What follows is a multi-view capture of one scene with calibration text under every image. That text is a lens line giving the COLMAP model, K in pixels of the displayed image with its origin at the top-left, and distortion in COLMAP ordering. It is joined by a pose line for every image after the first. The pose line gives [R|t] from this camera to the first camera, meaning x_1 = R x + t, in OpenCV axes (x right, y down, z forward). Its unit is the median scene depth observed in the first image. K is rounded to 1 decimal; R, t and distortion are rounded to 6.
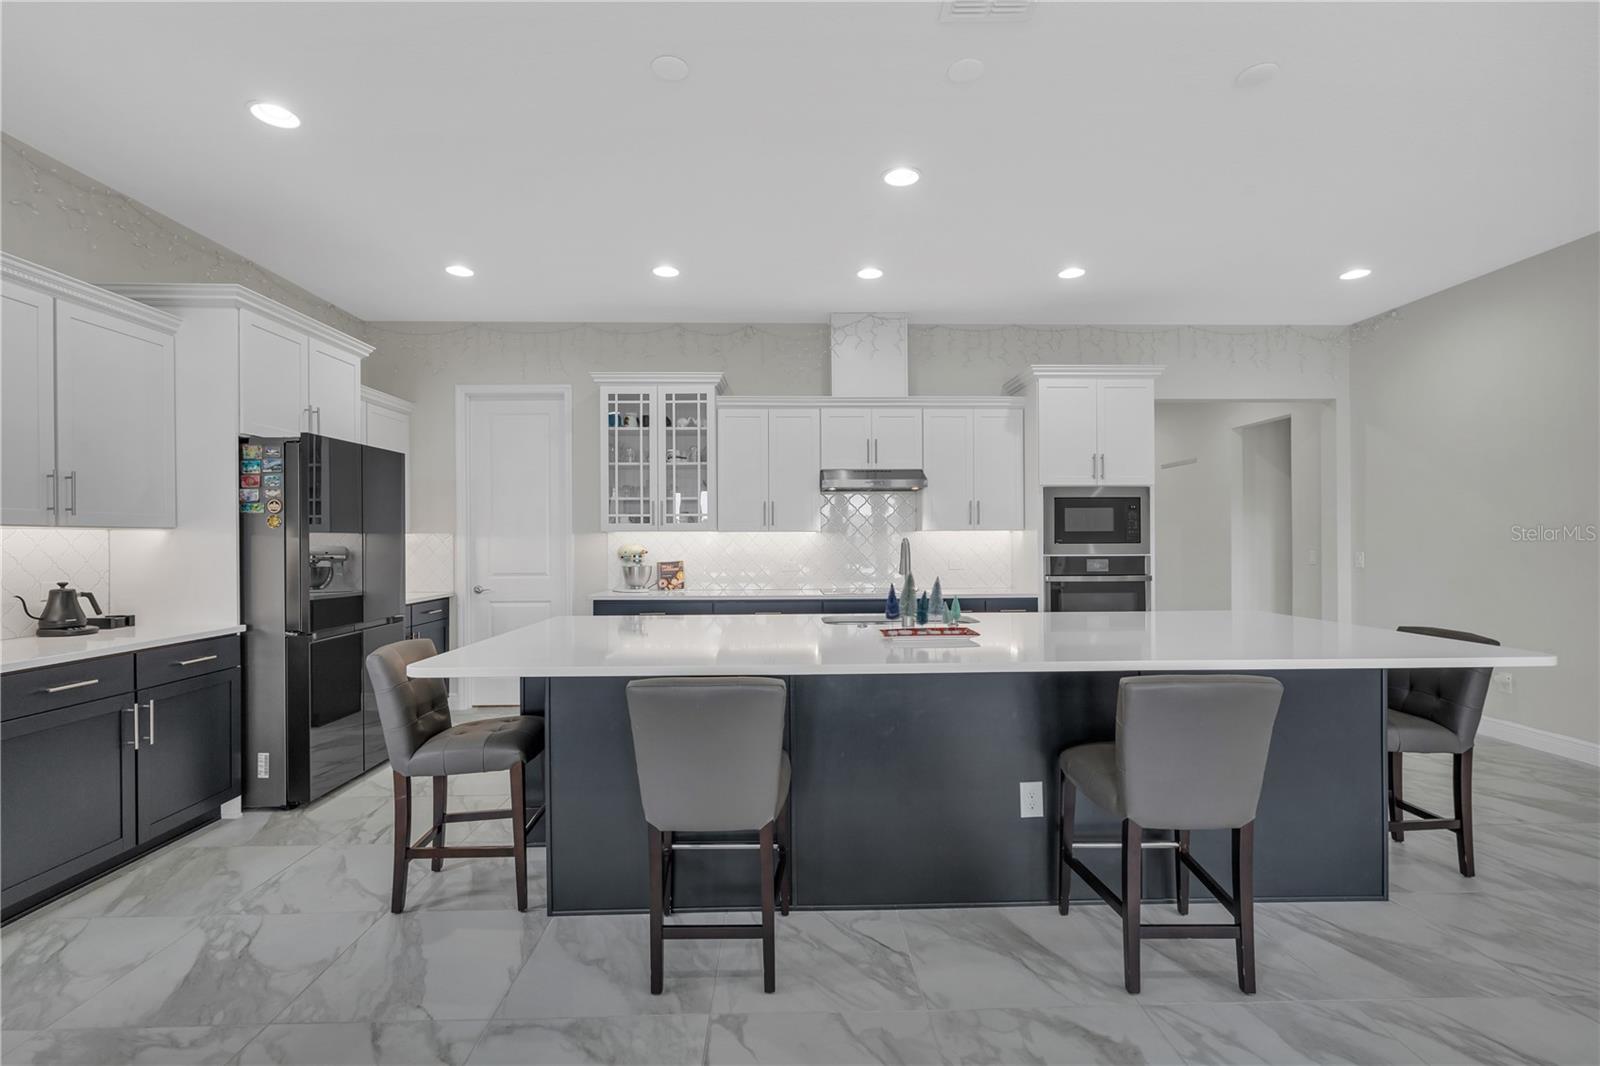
lens RADIAL K [[737.0, 0, 801.0], [0, 737.0, 538.9], [0, 0, 1]] dist [-0.001911, -0.000254]
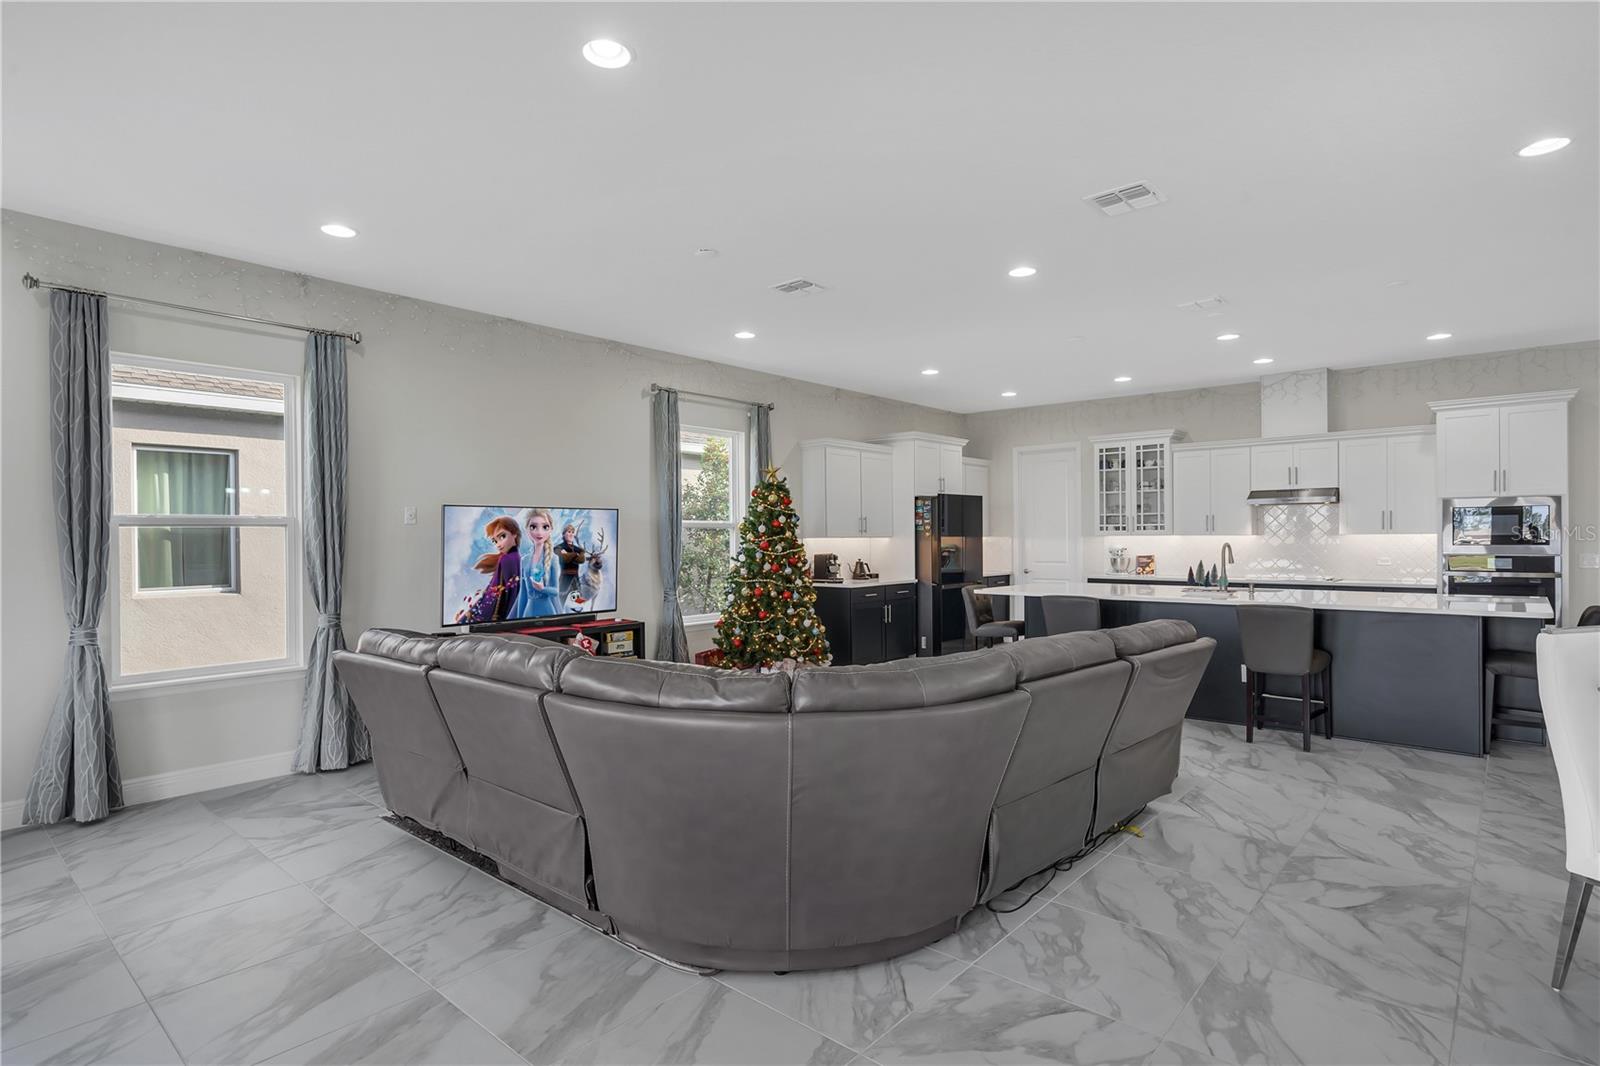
lens RADIAL K [[822.3, 0, 796.3], [0, 822.3, 537.1], [0, 0, 1]] dist [-0.000293, -0.000306]
pose [[0.734486, -0.000650, -0.678624, 0.458474], [0.004618, 0.999981, 0.004040, -0.017022], [0.678609, -0.006102, 0.734475, -0.738536]]
